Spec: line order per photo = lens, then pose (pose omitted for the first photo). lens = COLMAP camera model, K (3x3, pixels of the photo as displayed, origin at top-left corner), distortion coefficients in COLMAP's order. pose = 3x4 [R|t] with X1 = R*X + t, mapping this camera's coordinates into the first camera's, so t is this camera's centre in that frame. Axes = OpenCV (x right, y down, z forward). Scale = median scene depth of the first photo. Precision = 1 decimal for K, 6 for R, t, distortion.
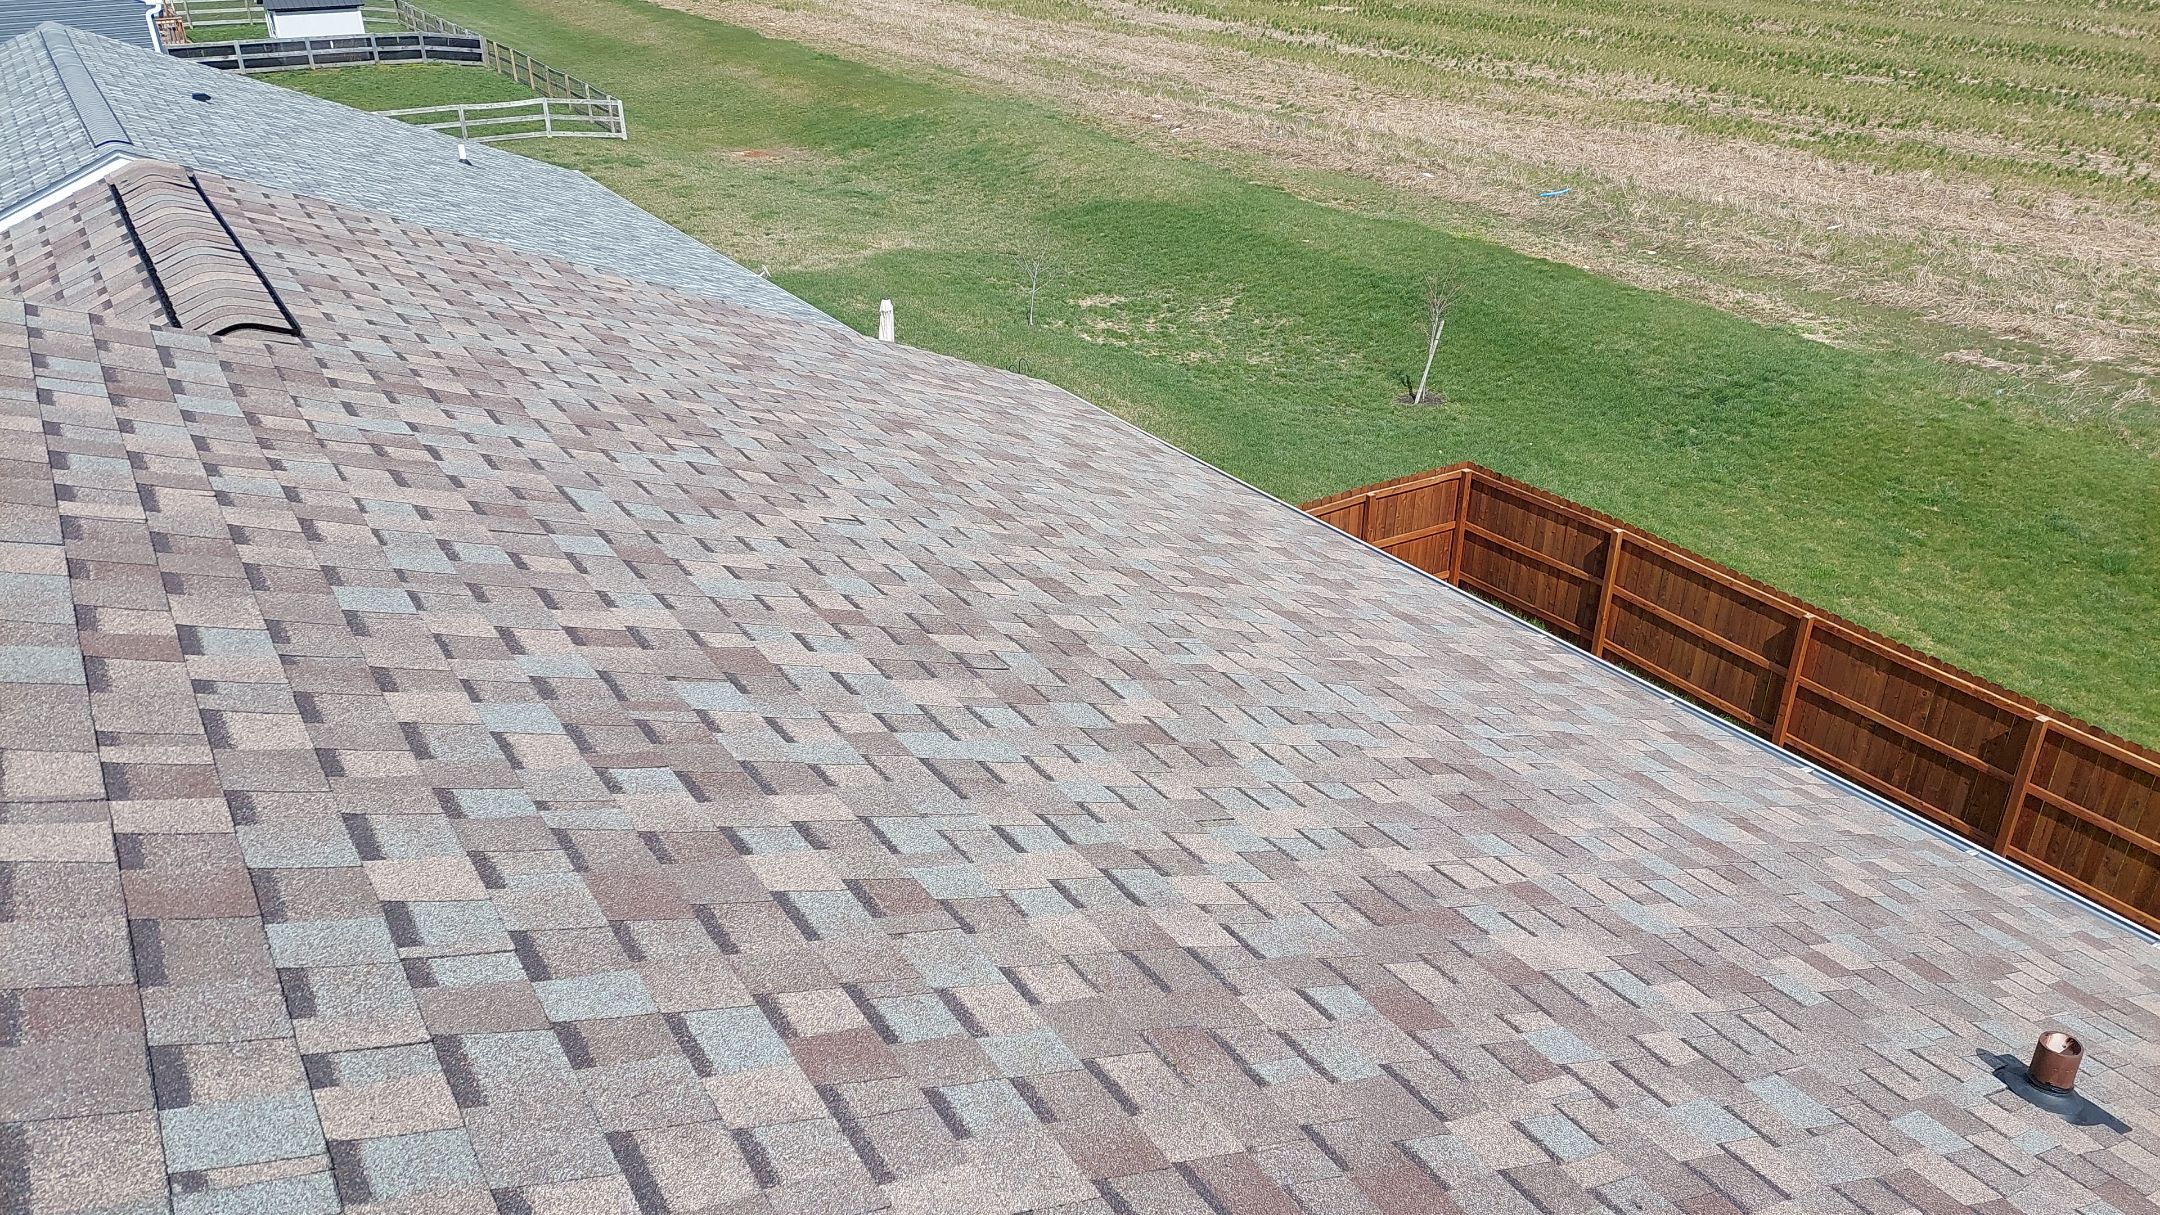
lens RADIAL K [[1534.1, 0, 1104.0], [0, 1534.1, 638.6], [0, 0, 1]] dist [0.078853, -0.078638]
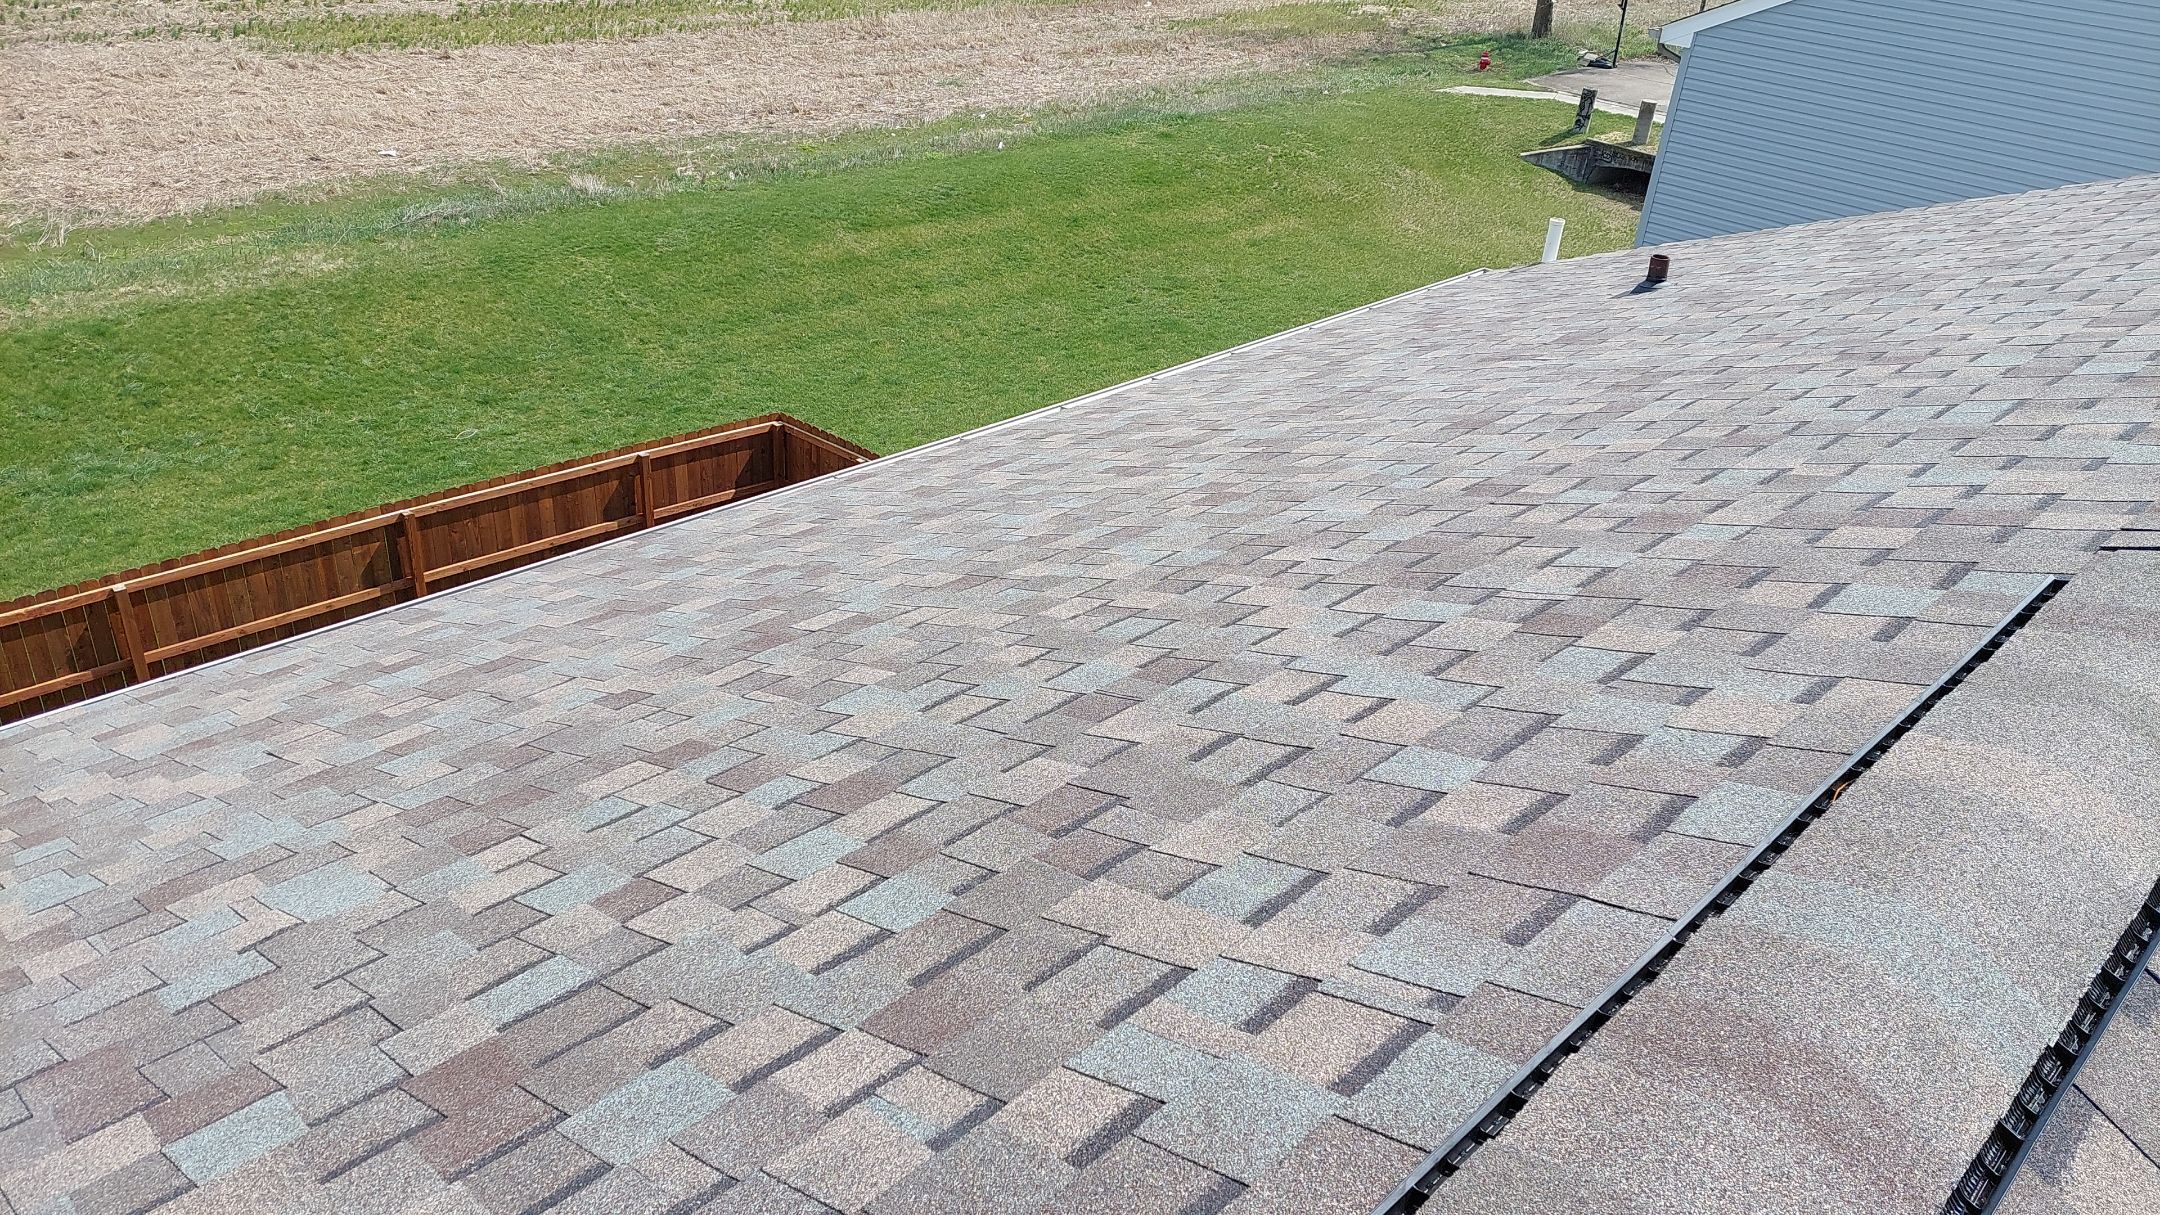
lens RADIAL K [[1534.1, 0, 1097.7], [0, 1534.1, 605.5], [0, 0, 1]] dist [0.078853, -0.078638]
pose [[-0.205808, -0.488288, 0.848067, -0.719681], [0.398218, 0.749833, 0.528368, -0.465050], [-0.893905, 0.446457, 0.040124, 1.053990]]
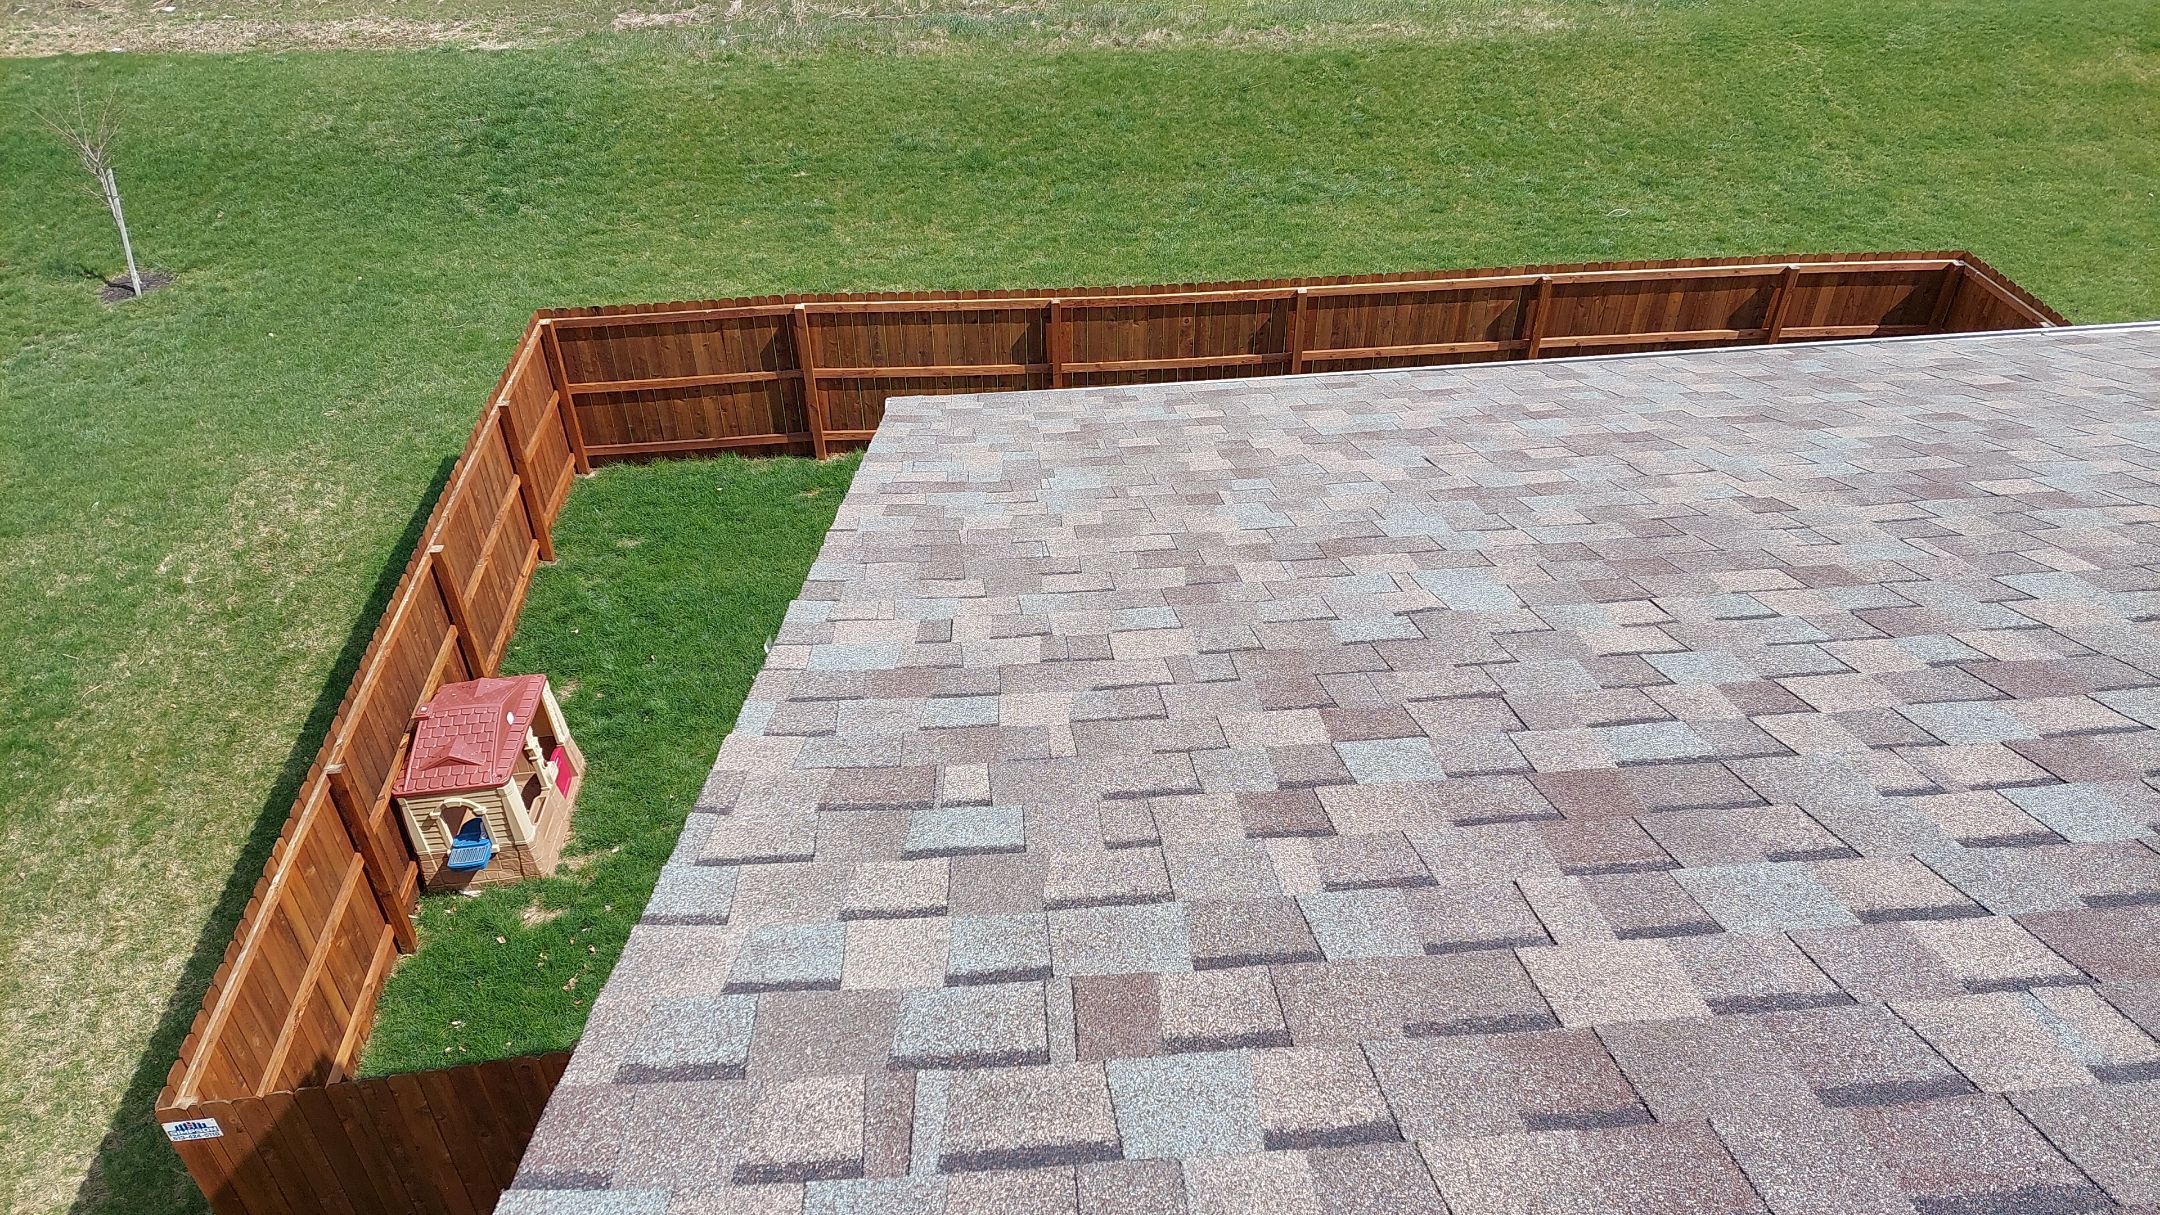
lens RADIAL K [[1534.1, 0, 1112.2], [0, 1534.1, 609.2], [0, 0, 1]] dist [0.078853, -0.078638]
pose [[0.477355, -0.542427, 0.691307, -0.731617], [0.424001, 0.831268, 0.359468, -0.474600], [-0.769646, 0.121521, 0.626799, 1.085074]]
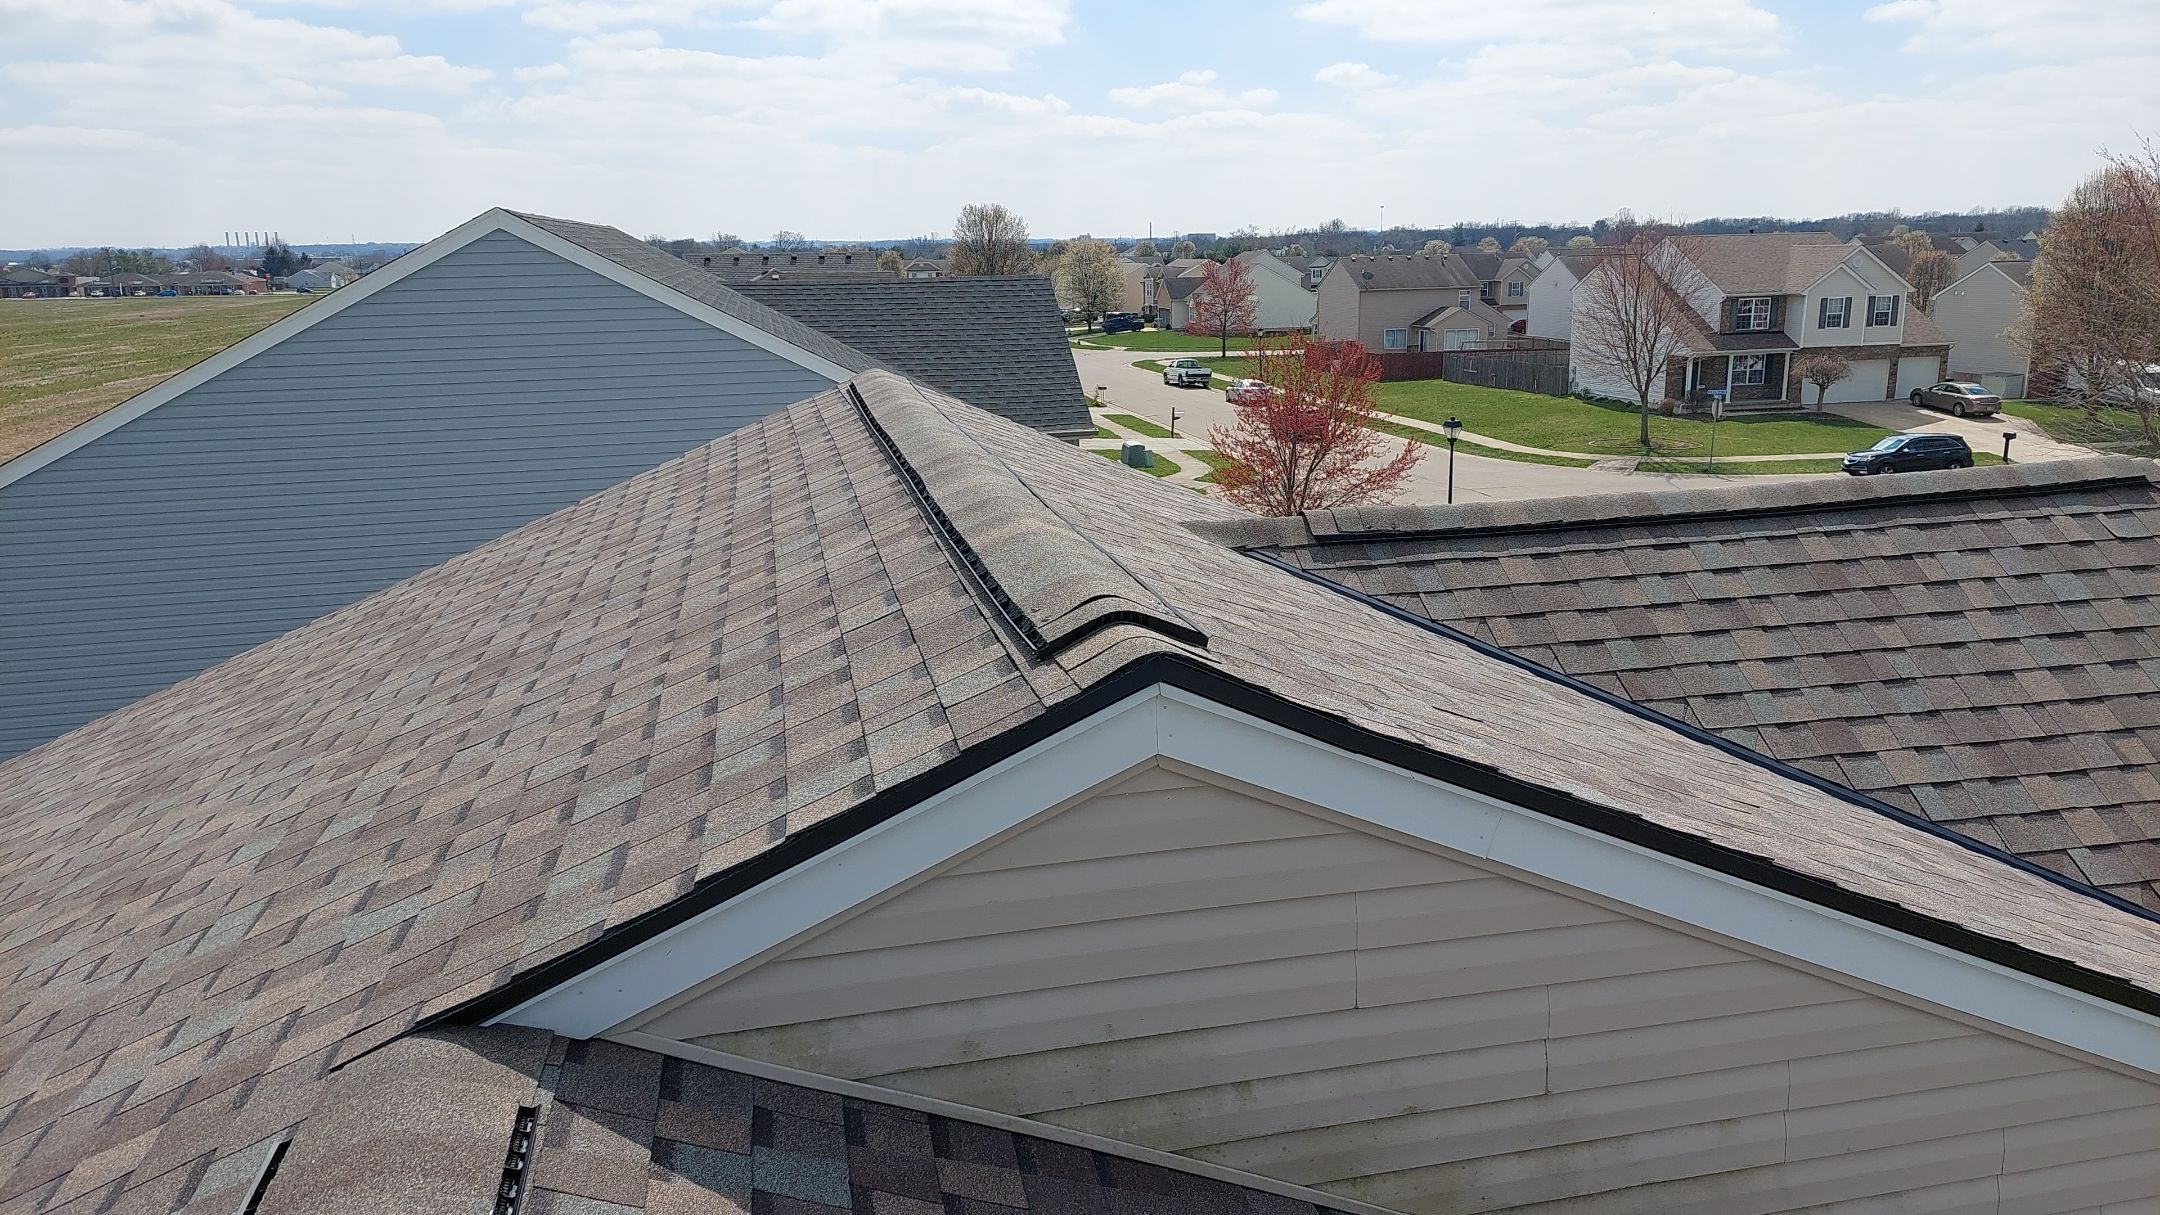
lens RADIAL K [[1534.1, 0, 1112.8], [0, 1534.1, 614.9], [0, 0, 1]] dist [0.078853, -0.078638]
pose [[-0.936917, -0.053727, 0.345399, -0.732567], [0.190680, 0.749599, 0.633832, -0.451308], [-0.292964, 0.659708, -0.692067, 0.964542]]
